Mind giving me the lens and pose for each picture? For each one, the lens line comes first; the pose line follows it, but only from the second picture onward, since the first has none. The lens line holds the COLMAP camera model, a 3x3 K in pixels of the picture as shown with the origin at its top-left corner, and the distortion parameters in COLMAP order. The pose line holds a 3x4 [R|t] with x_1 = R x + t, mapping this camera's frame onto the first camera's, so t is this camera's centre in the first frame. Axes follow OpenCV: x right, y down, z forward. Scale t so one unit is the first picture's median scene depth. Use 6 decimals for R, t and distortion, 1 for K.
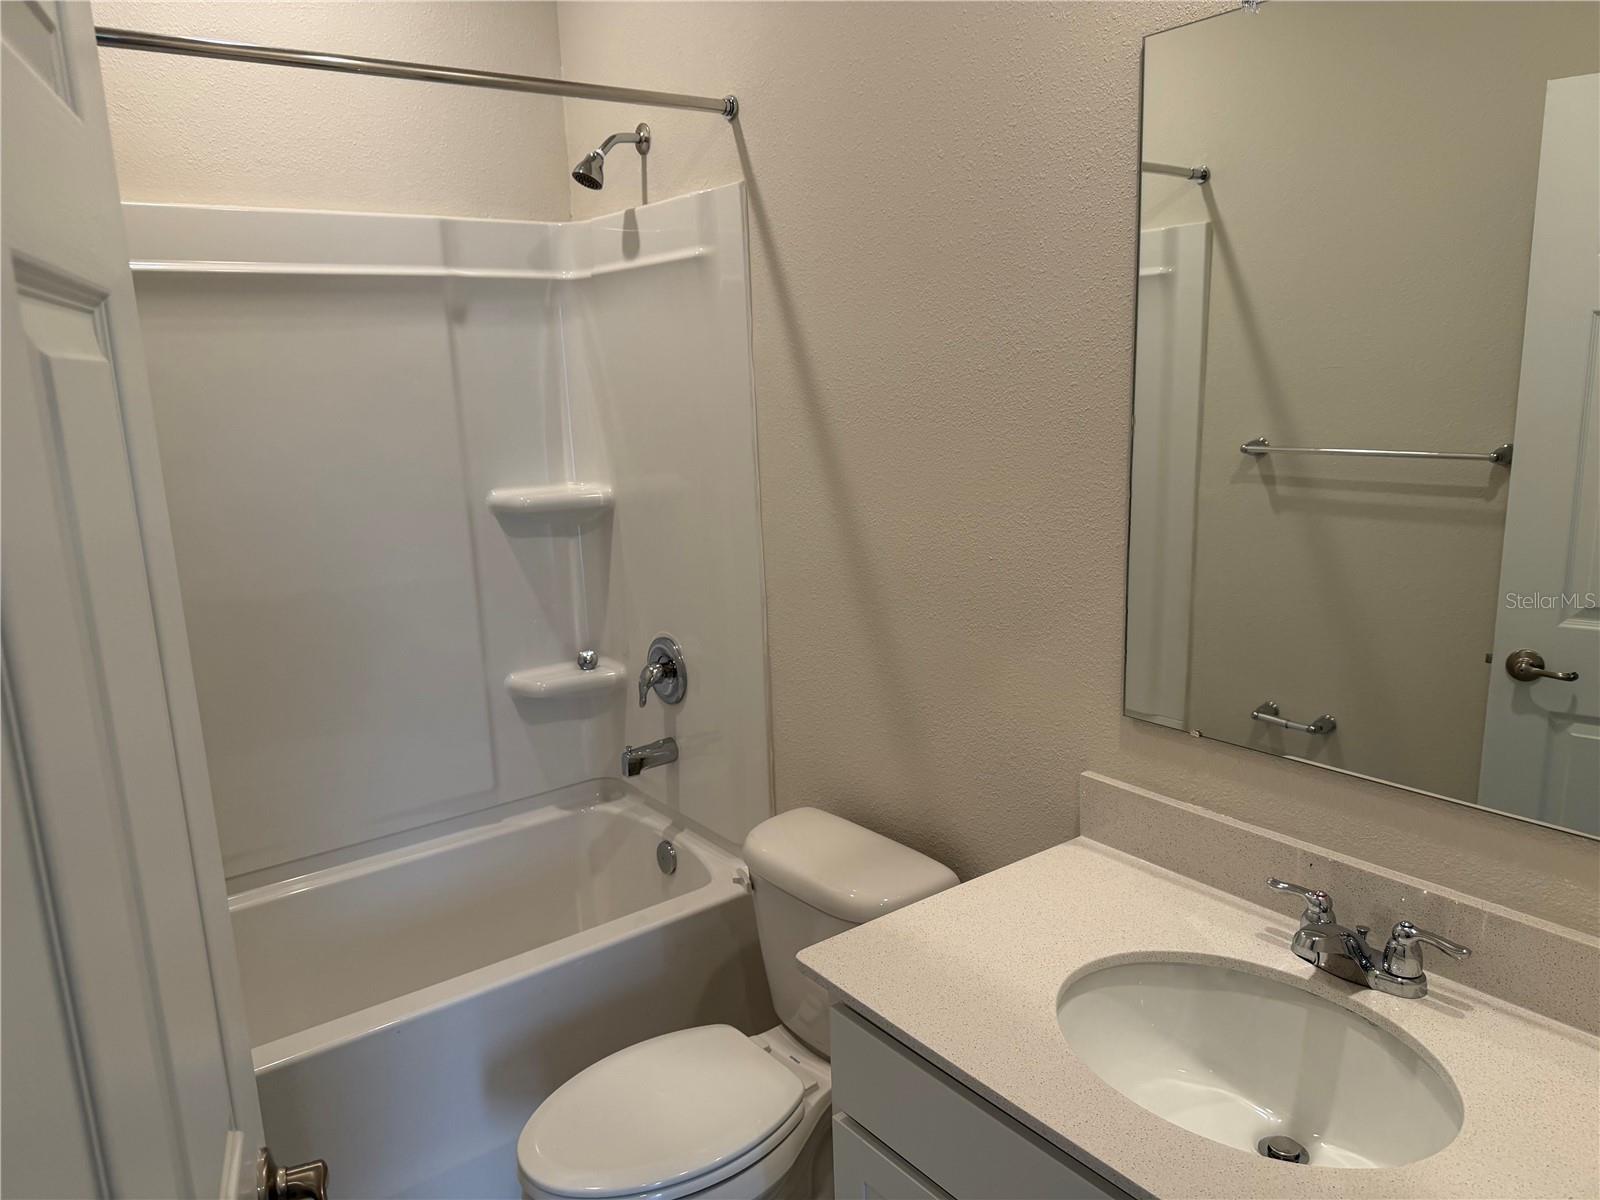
lens RADIAL K [[1127.3, 0, 799.9], [0, 1127.3, 626.7], [0, 0, 1]] dist [0.024985, -0.002679]
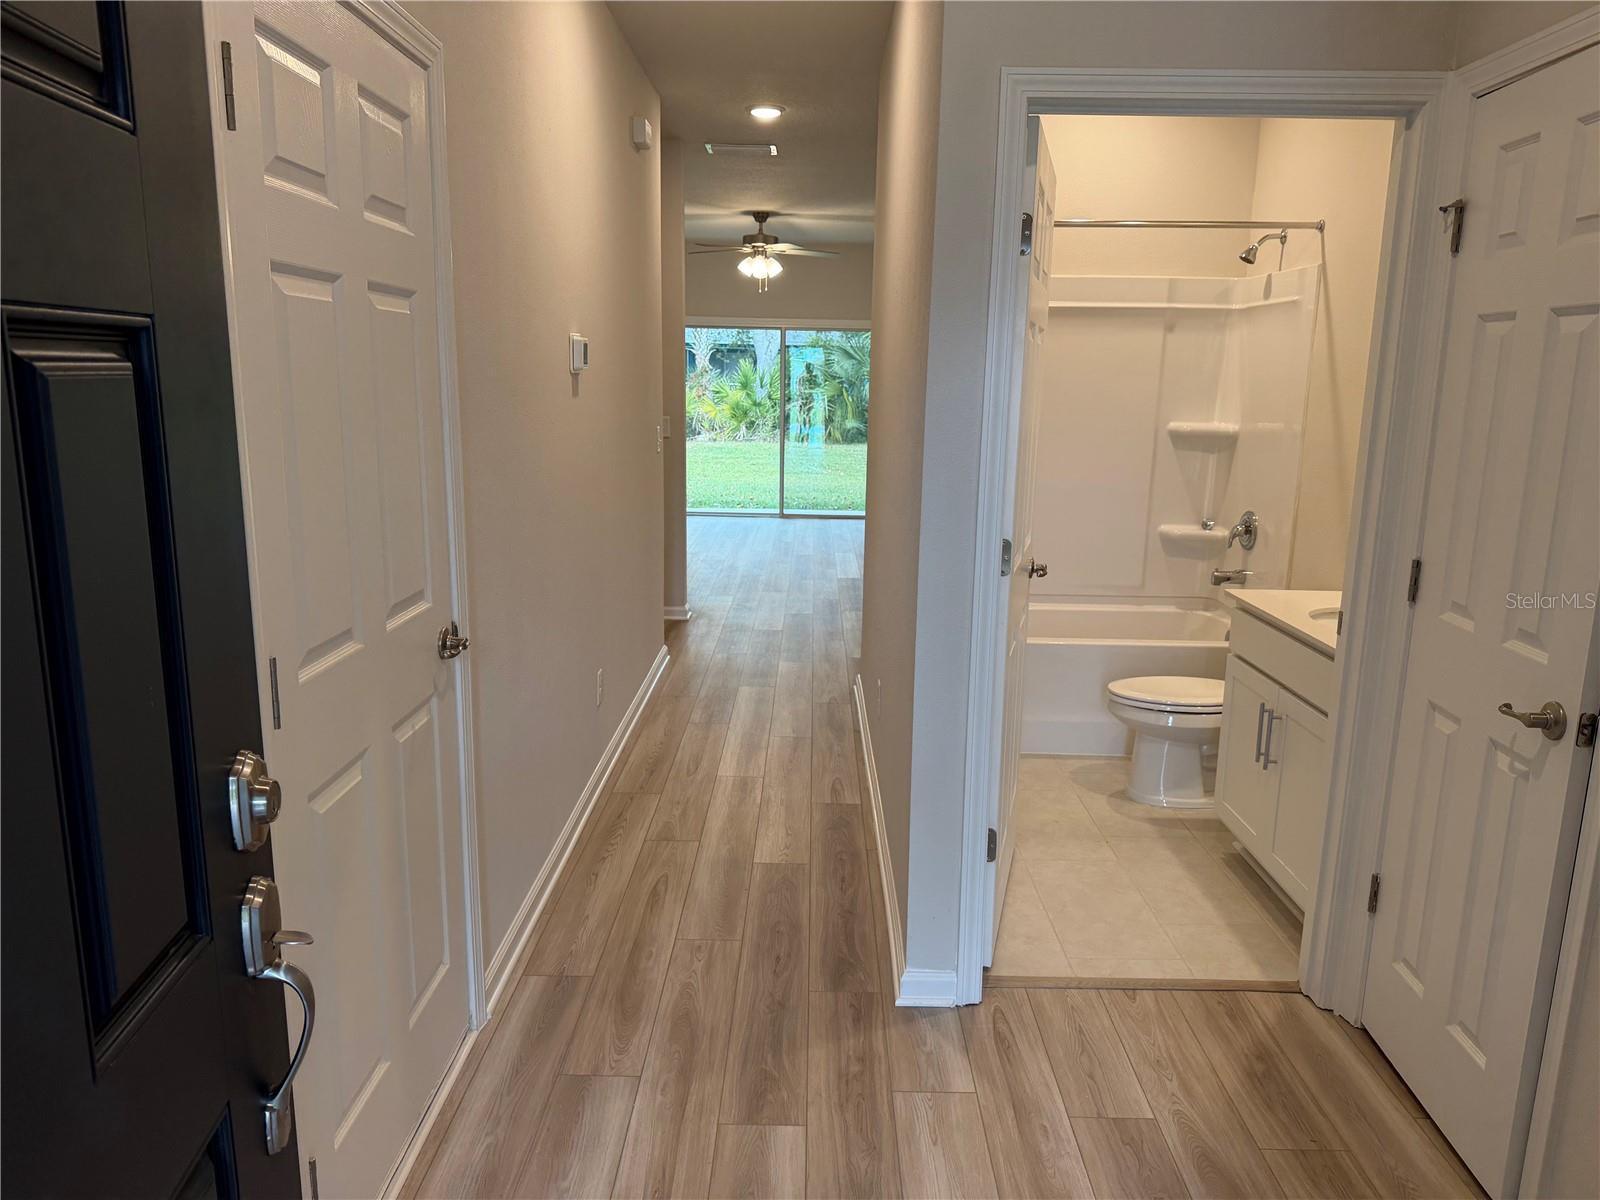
lens RADIAL K [[1100.6, 0, 819.4], [0, 1100.6, 596.4], [0, 0, 1]] dist [0.099105, -0.001632]
pose [[0.796520, 0.173437, -0.579202, 0.382005], [-0.180946, 0.982447, 0.045347, 0.183378], [0.576900, 0.068685, 0.813922, -0.811322]]
